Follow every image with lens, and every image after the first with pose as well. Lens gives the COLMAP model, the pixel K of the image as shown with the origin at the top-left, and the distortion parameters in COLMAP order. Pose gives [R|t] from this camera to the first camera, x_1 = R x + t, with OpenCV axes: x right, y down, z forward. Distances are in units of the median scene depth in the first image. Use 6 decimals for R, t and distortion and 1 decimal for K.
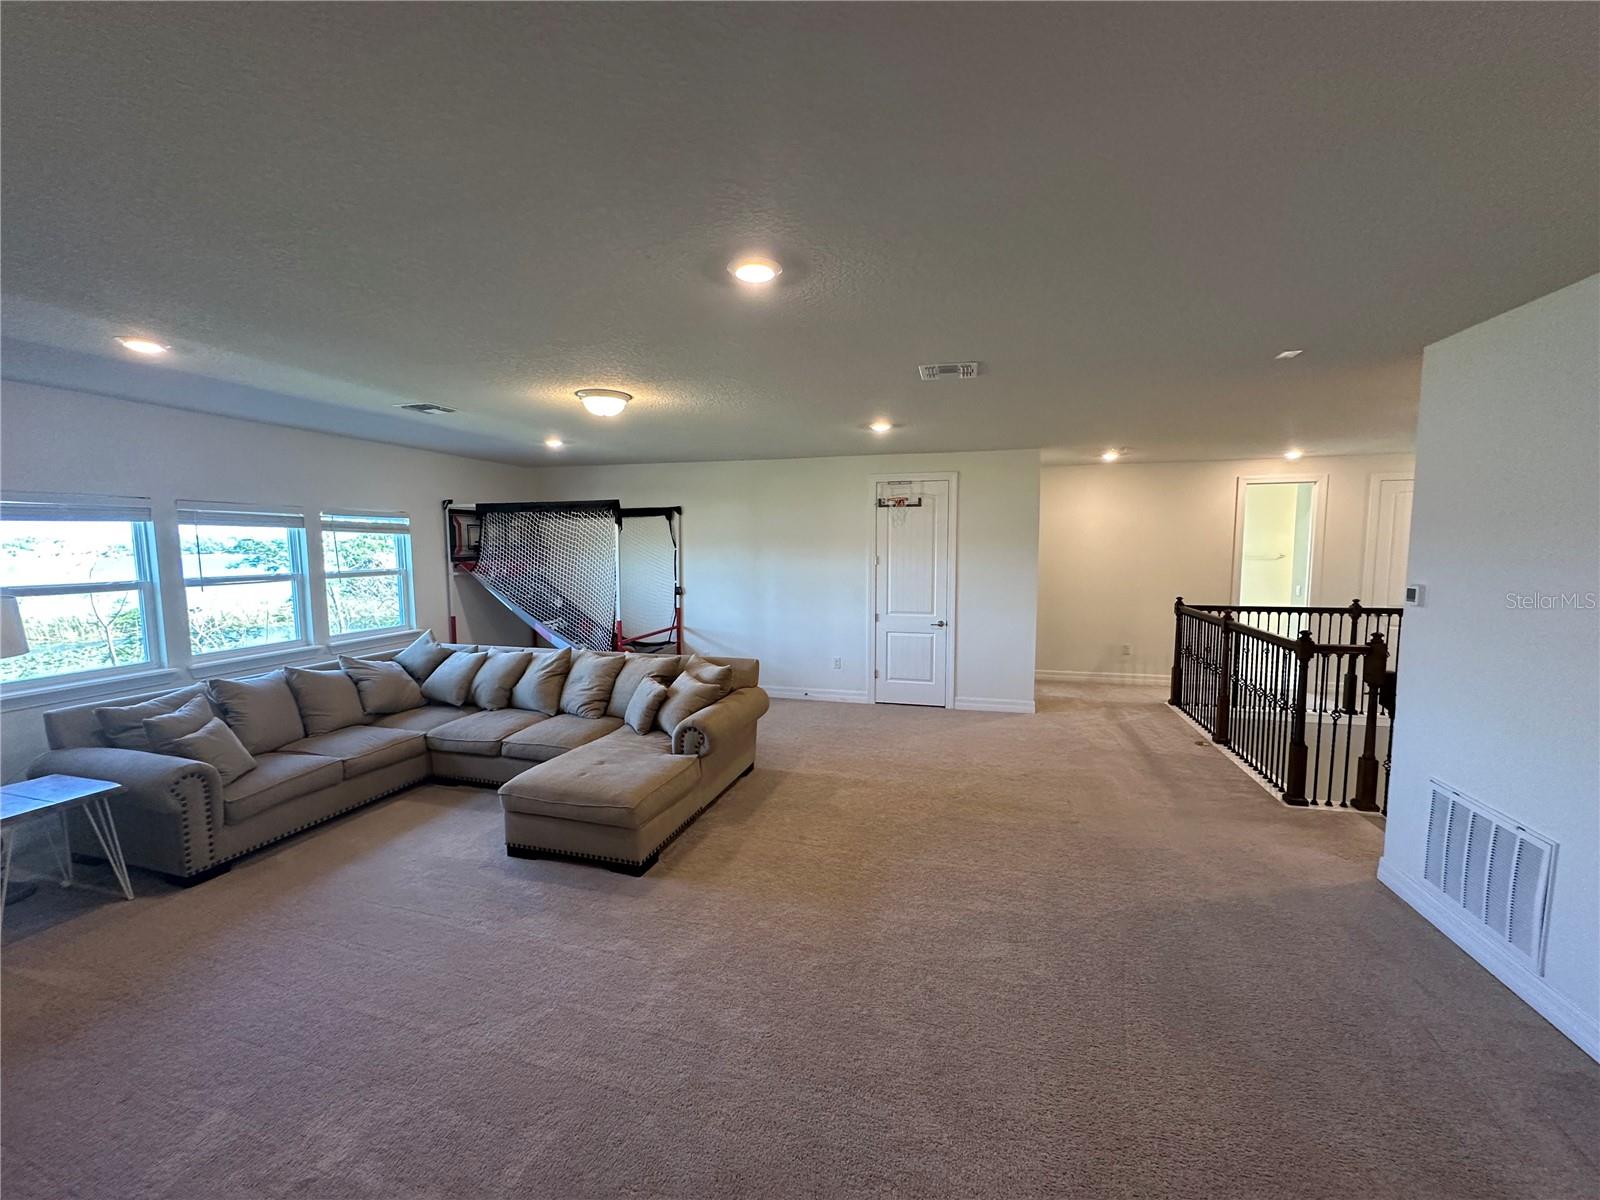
lens RADIAL K [[637.4, 0, 798.2], [0, 637.4, 607.3], [0, 0, 1]] dist [-0.002745, -0.000042]
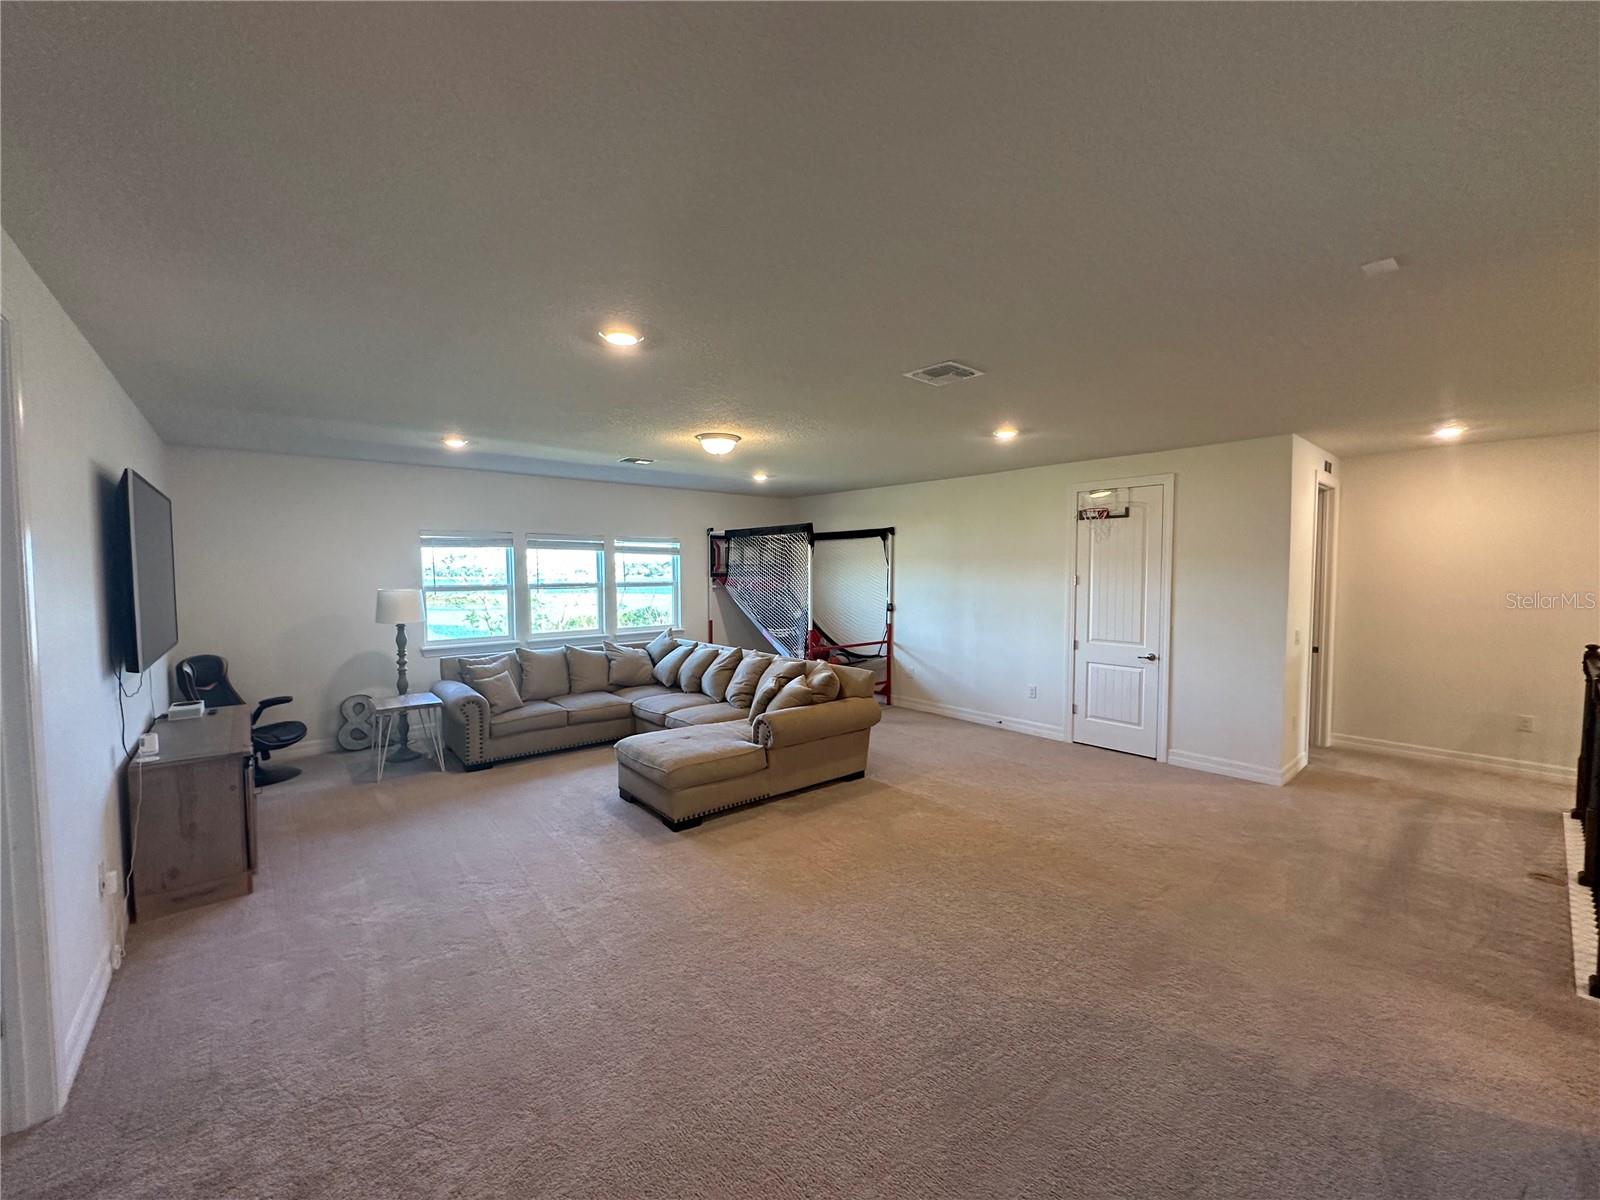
lens RADIAL K [[637.4, 0, 795.4], [0, 637.4, 599.7], [0, 0, 1]] dist [-0.002745, -0.000042]
pose [[0.826067, 0.029715, -0.562789, 0.385491], [-0.056963, 0.997897, -0.030922, 0.004214], [0.560686, 0.057602, 0.826022, 0.065437]]
